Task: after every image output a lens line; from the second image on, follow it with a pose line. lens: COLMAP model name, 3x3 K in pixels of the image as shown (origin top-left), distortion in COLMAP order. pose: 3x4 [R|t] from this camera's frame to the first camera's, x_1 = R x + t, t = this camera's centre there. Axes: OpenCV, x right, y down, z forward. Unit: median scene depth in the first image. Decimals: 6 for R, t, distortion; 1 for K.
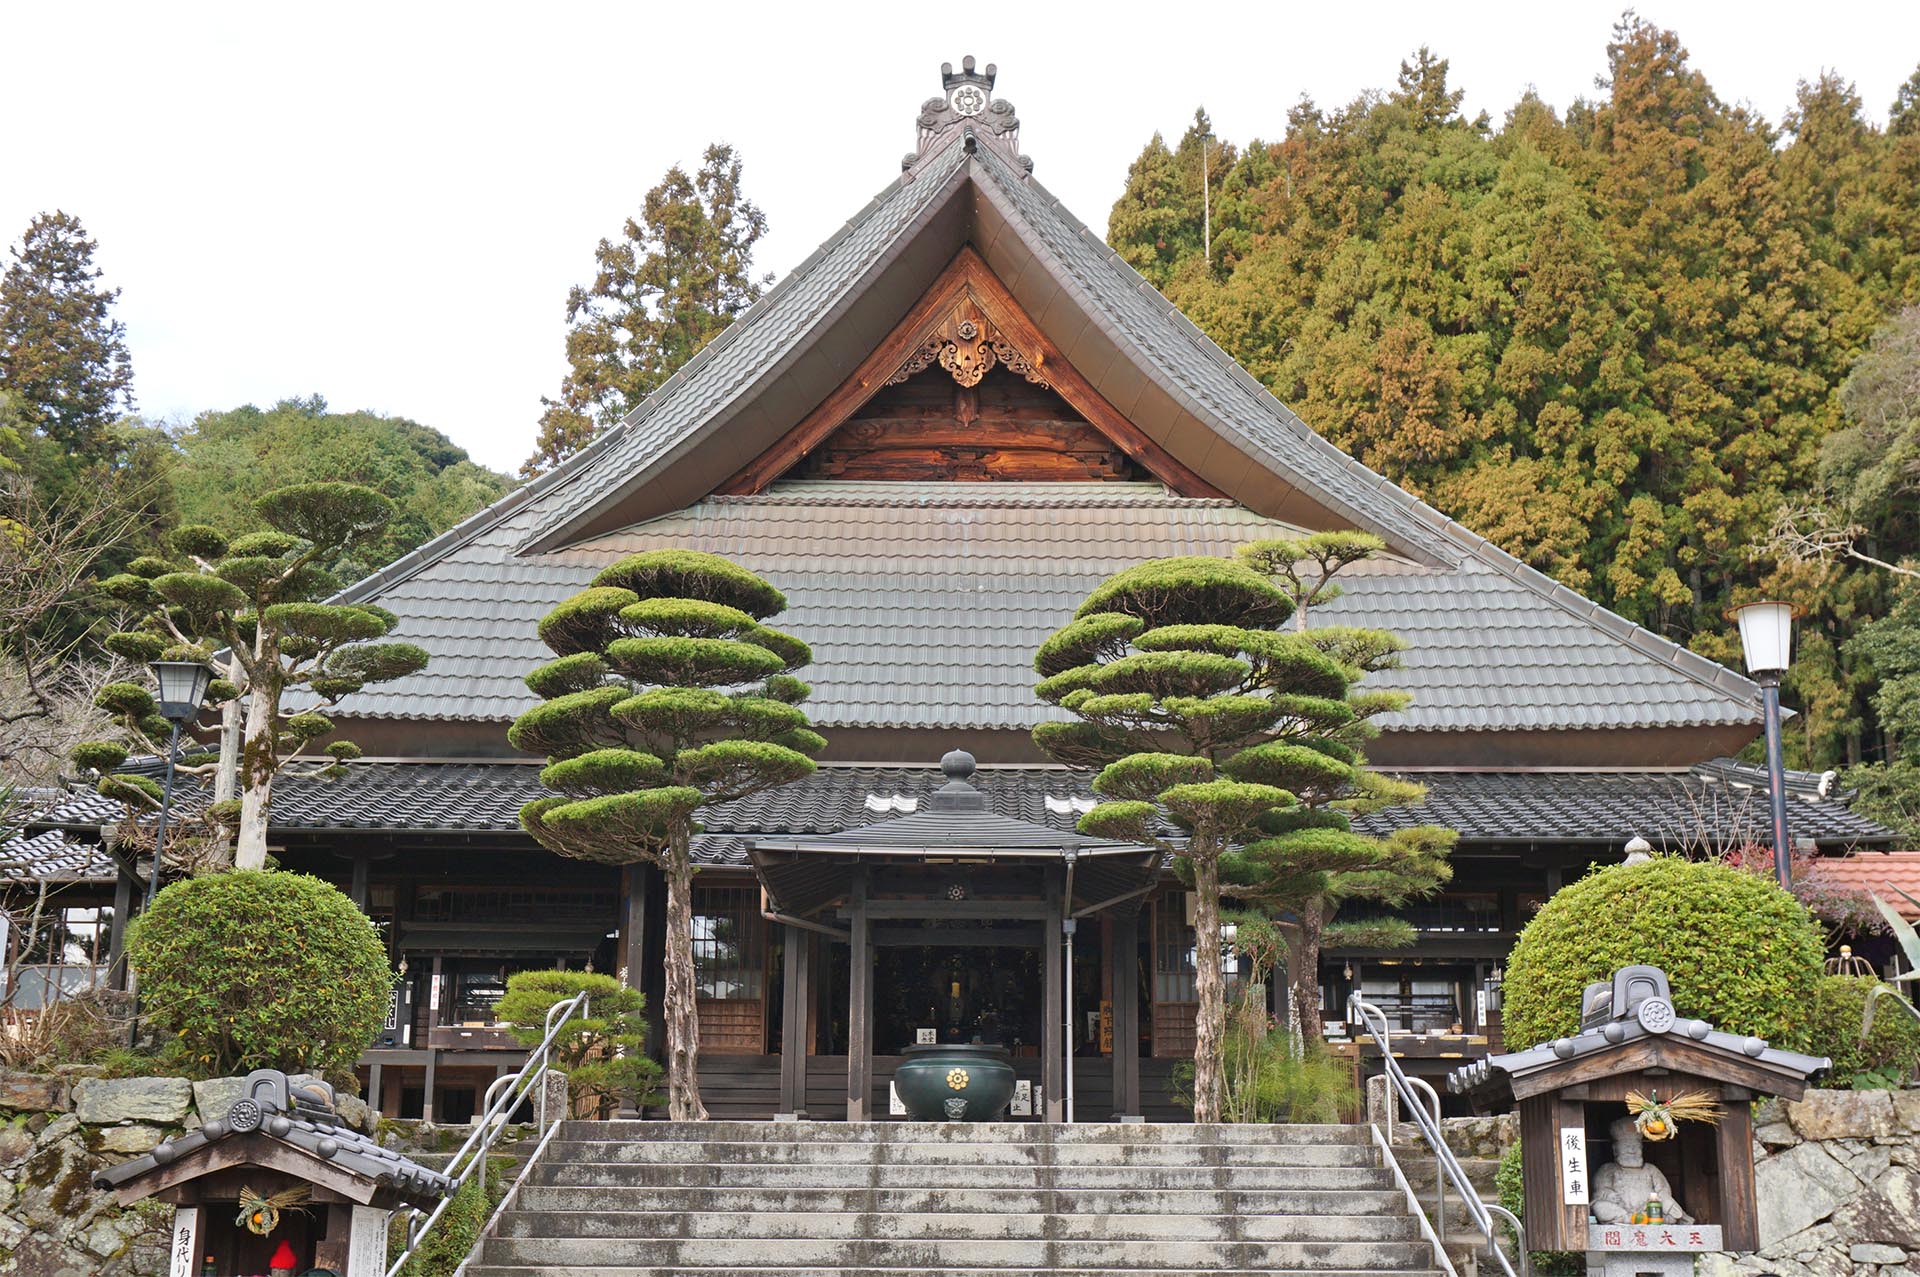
lens RADIAL K [[2199.0, 0, 960.0], [0, 2199.0, 638.5], [0, 0, 1]] dist [-0.009843, -0.011485]
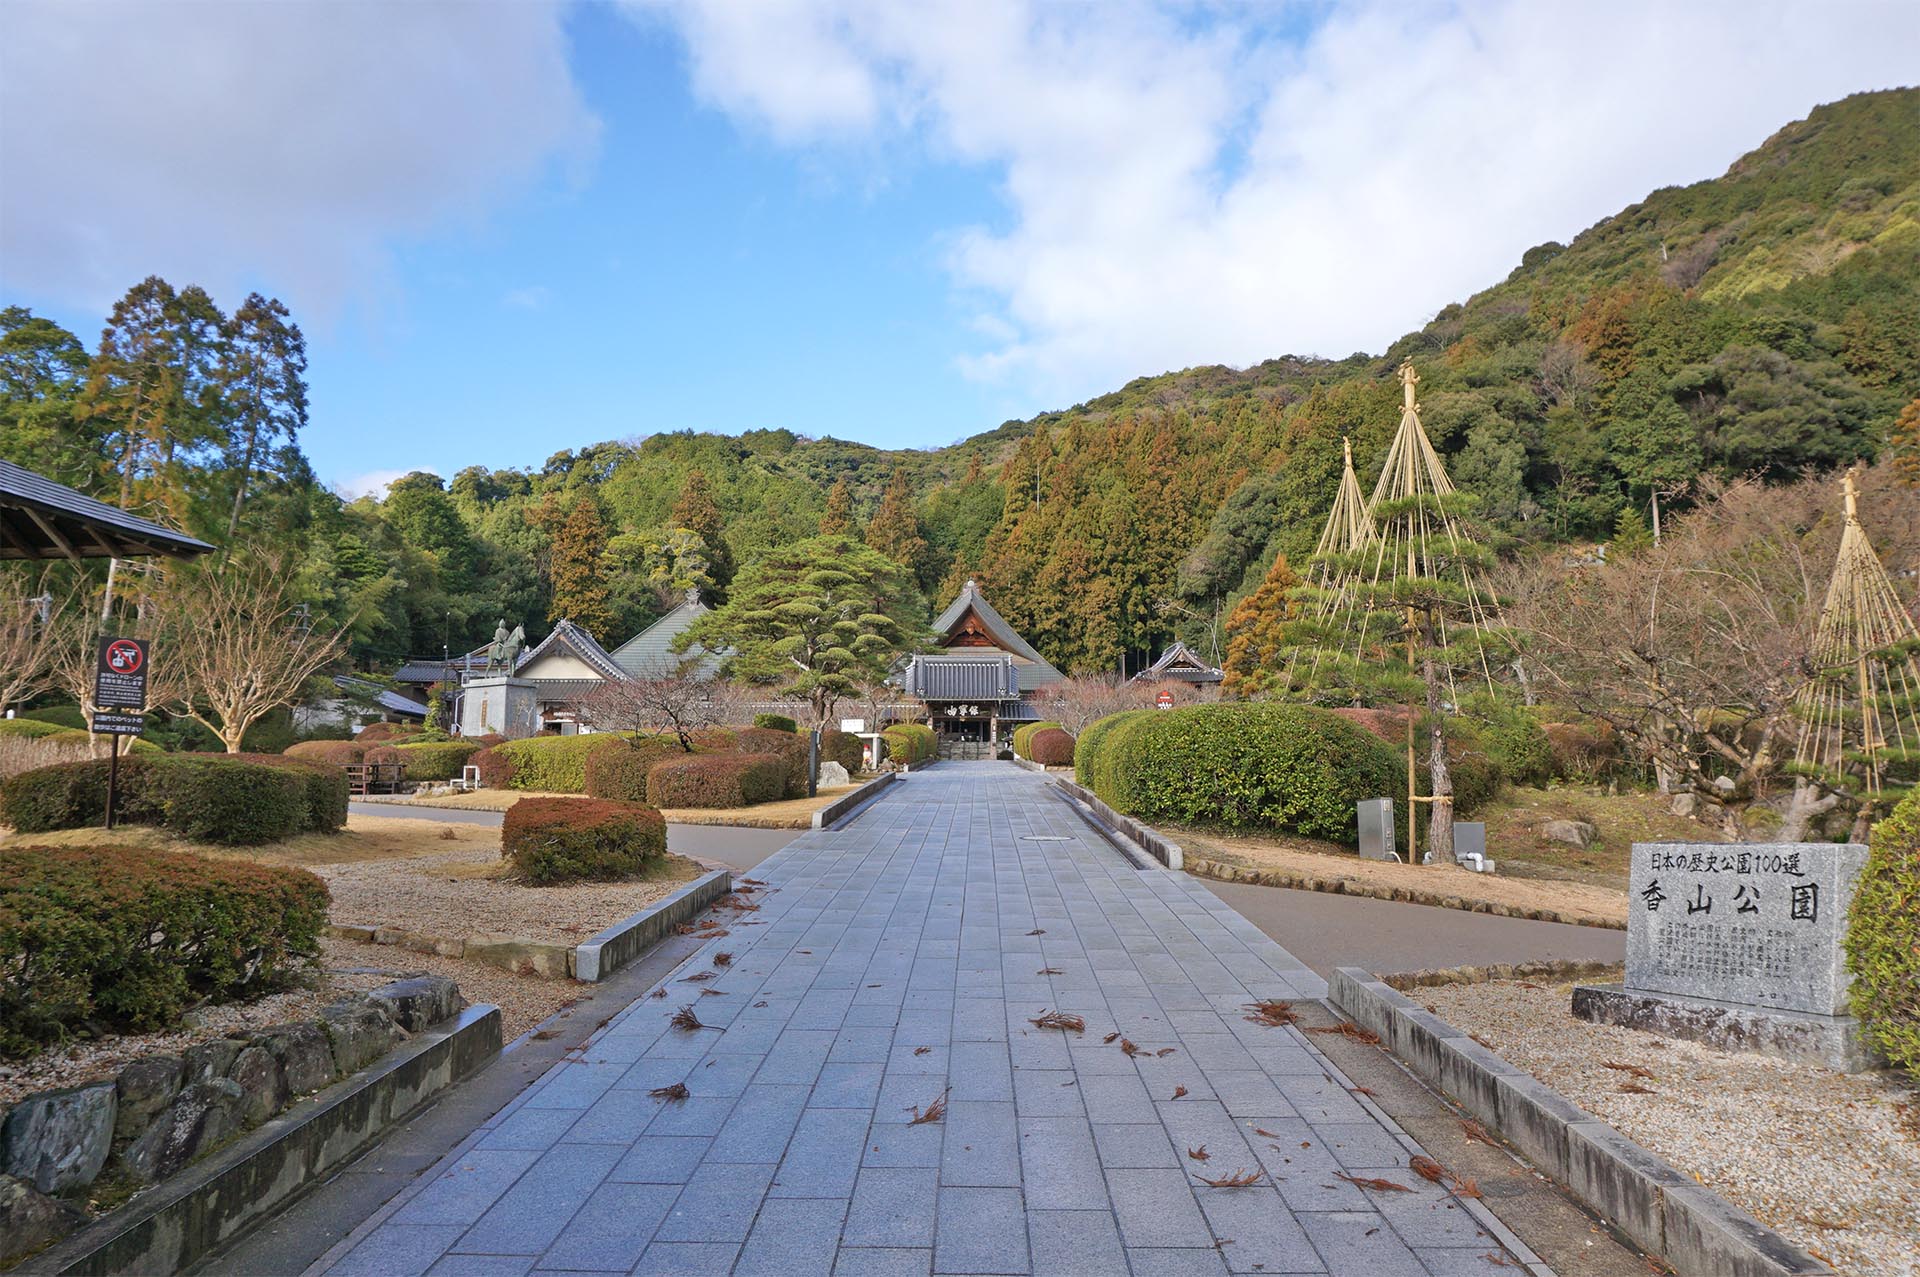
lens RADIAL K [[1340.6, 0, 960.0], [0, 1340.6, 638.5], [0, 0, 1]] dist [-0.022939, 0.005275]
pose [[0.999982, -0.004450, -0.003901, -0.006351], [0.004983, 0.988753, 0.149474, -0.333678], [0.003192, -0.149490, 0.988758, -1.431153]]
